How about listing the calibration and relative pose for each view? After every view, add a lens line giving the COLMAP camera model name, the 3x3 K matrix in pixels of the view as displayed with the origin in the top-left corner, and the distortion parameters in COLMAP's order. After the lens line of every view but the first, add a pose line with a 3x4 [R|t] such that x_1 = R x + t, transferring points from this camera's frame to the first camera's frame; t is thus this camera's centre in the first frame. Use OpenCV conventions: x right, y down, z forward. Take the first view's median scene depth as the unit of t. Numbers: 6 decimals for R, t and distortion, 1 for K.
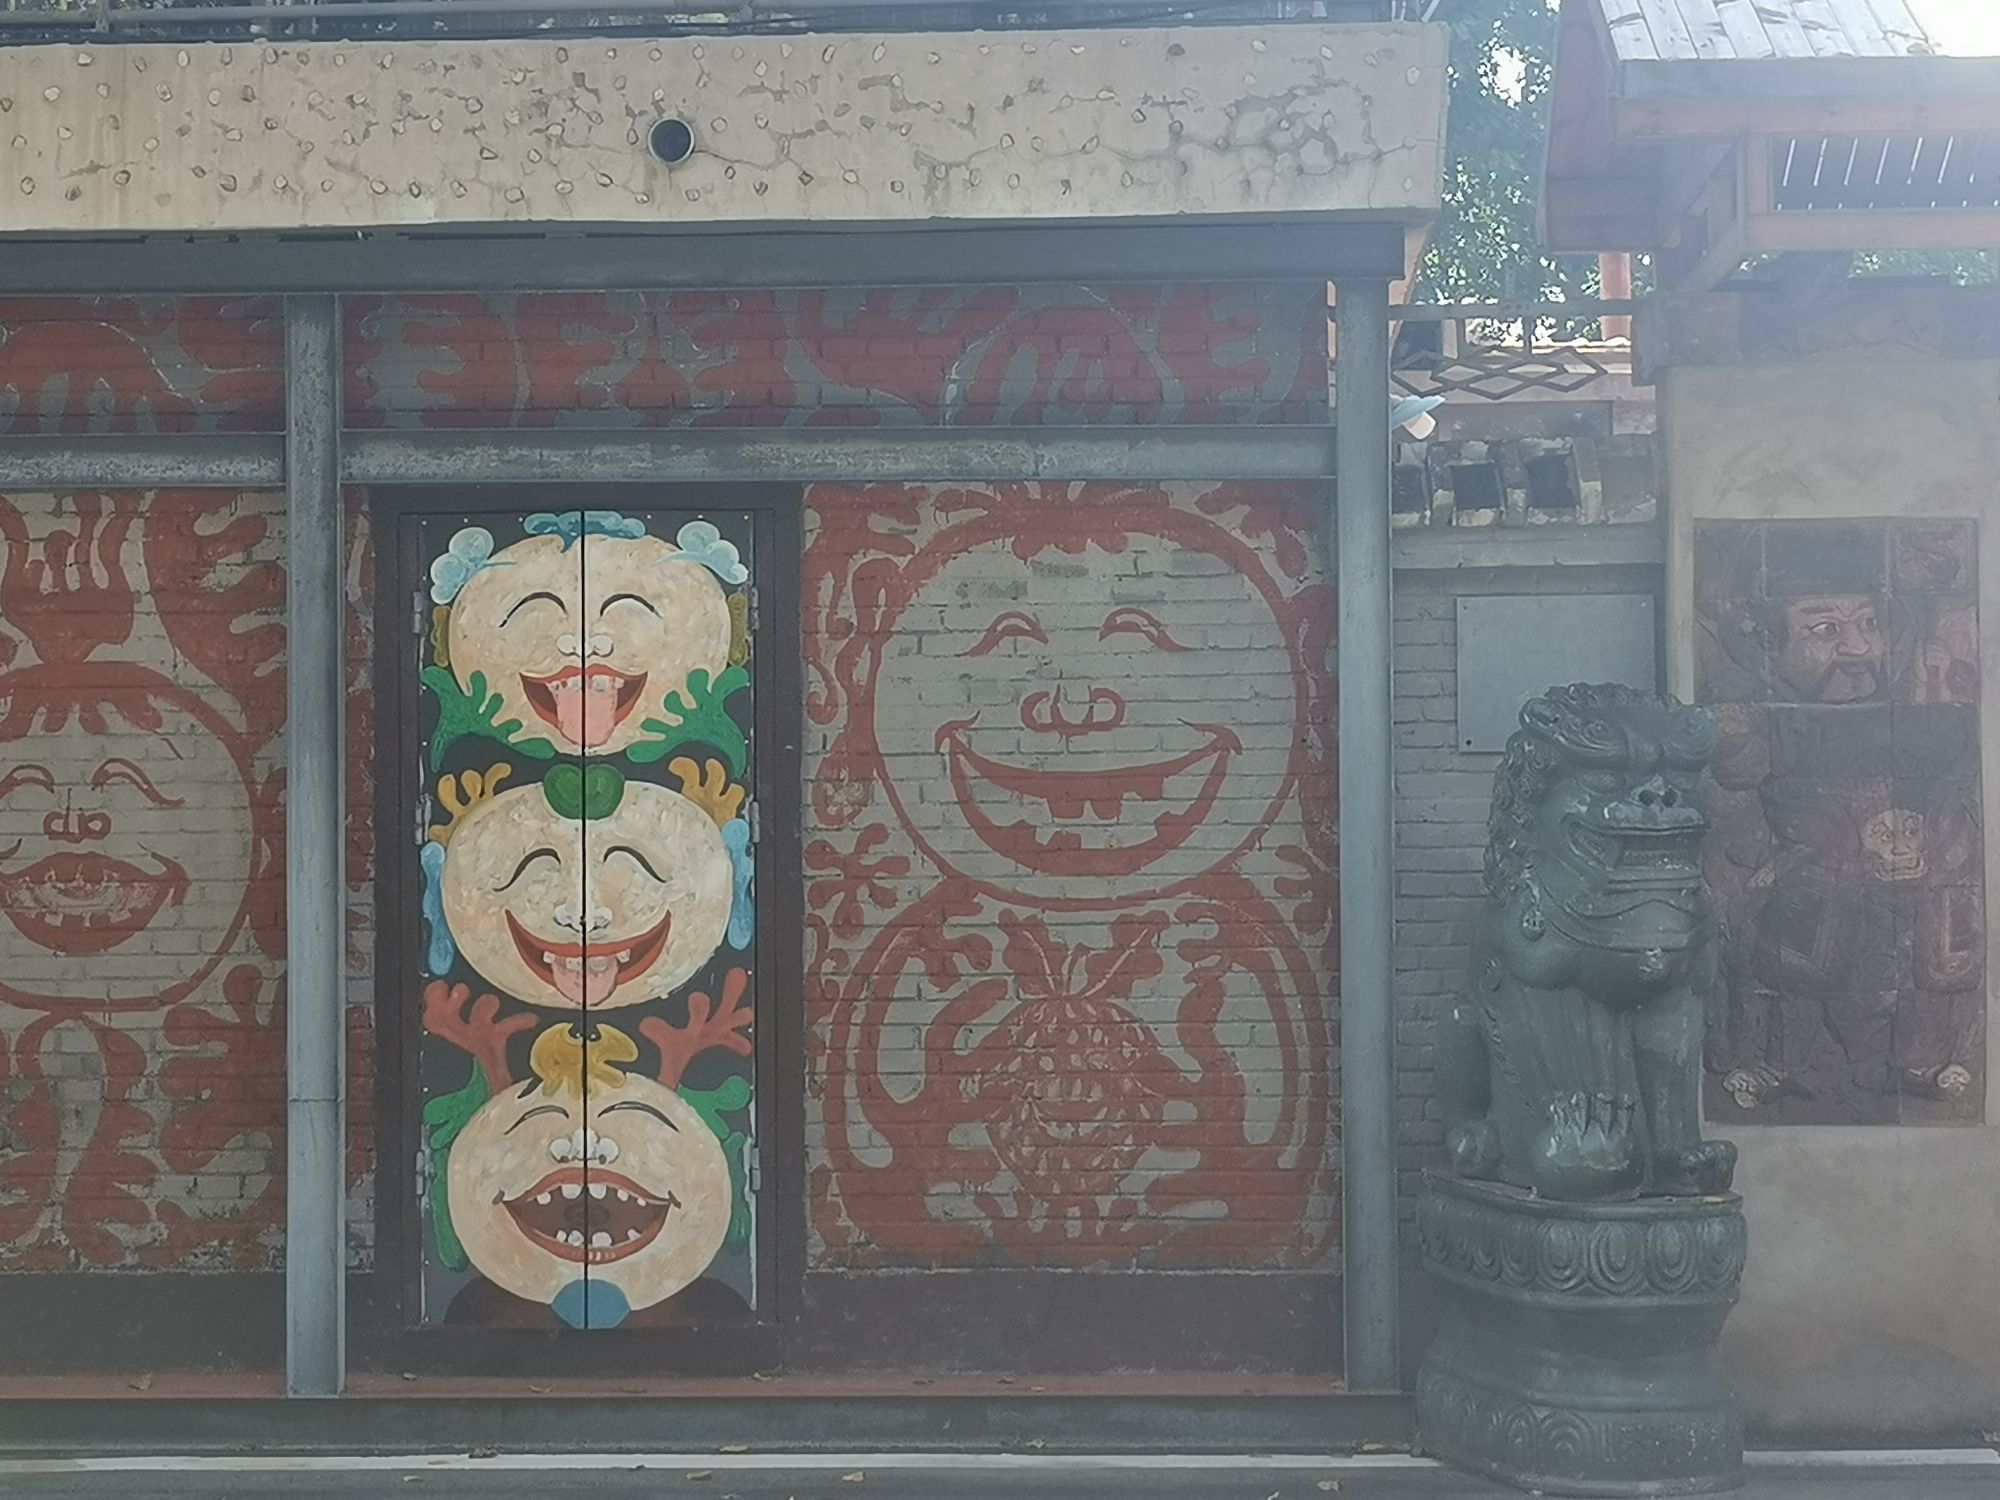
lens RADIAL K [[4084.0, 0, 1000.0], [0, 4084.0, 750.0], [0, 0, 1]] dist [-0.015624, -0.046960]
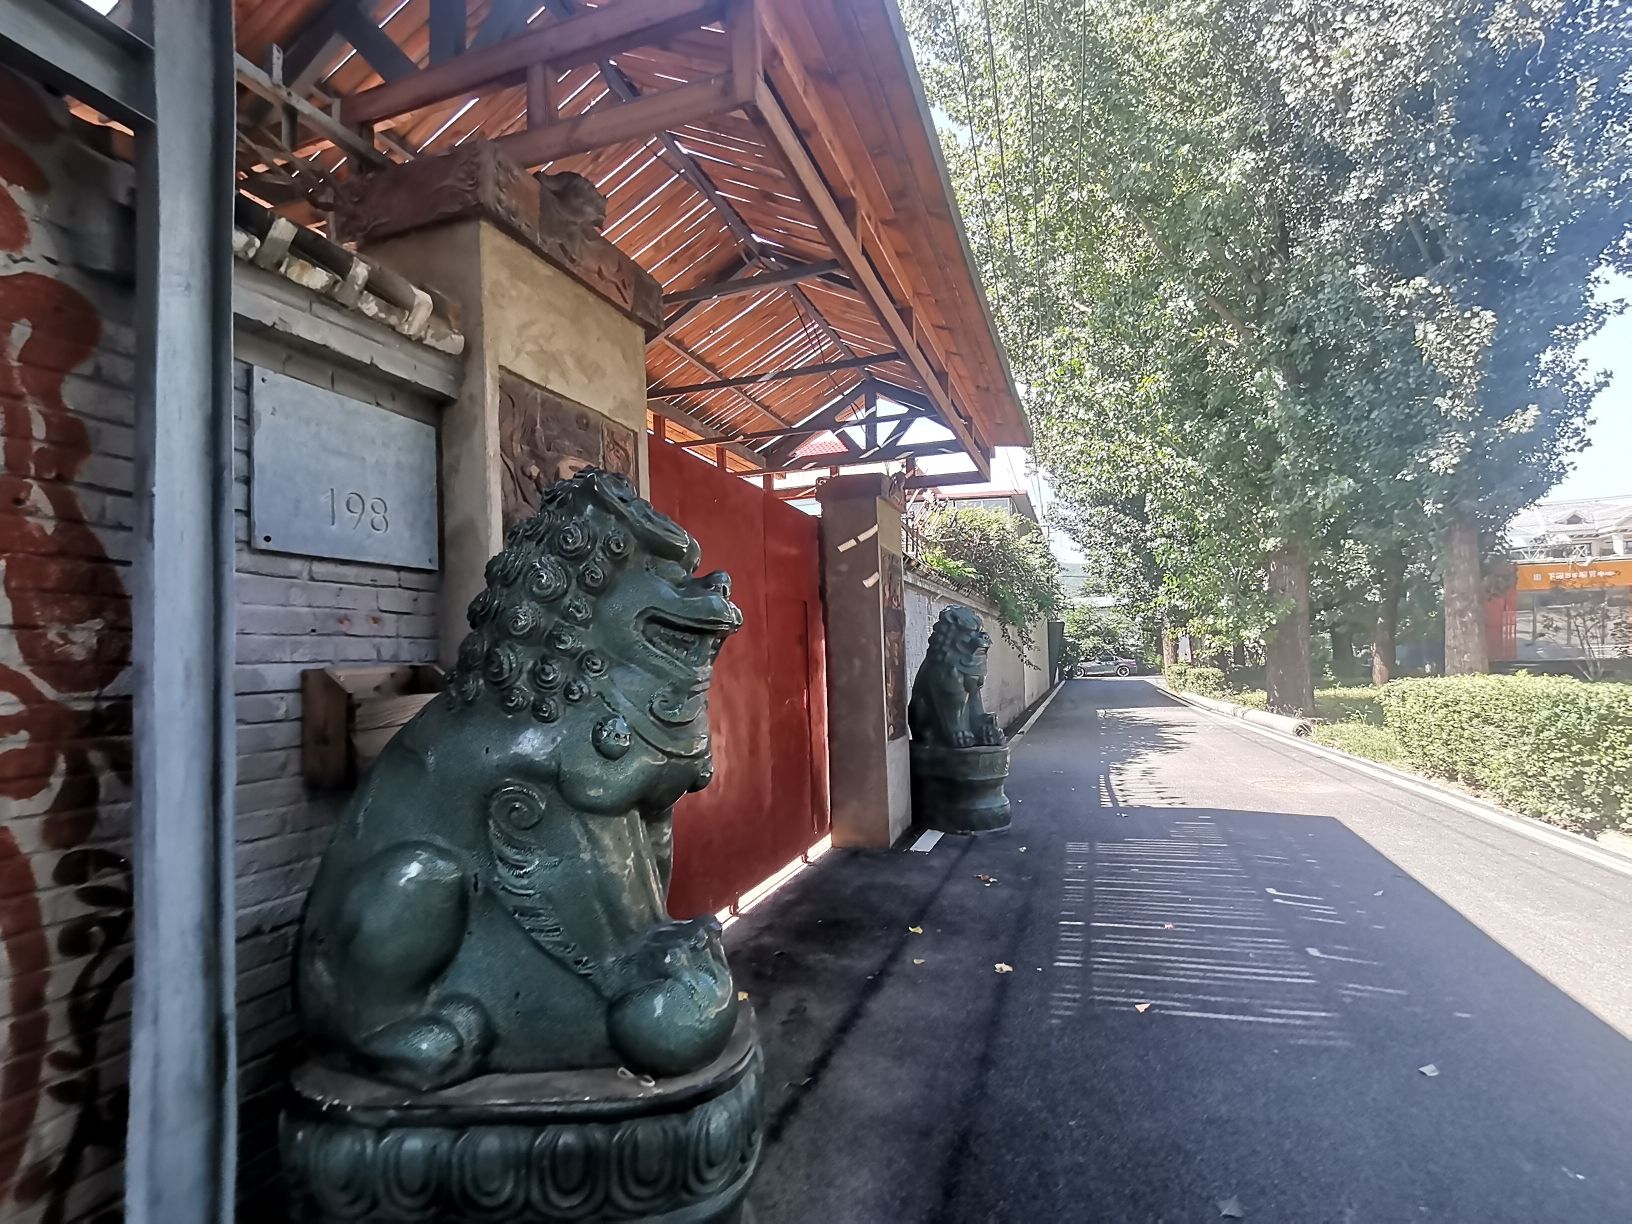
lens RADIAL K [[807.7, 0, 819.2], [0, 807.7, 634.0], [0, 0, 1]] dist [0.000045, -0.000886]
pose [[0.270979, 0.040322, 0.961740, -0.013740], [0.022643, 0.998579, -0.048246, 0.028616], [-0.962319, 0.034850, 0.269681, 0.855543]]
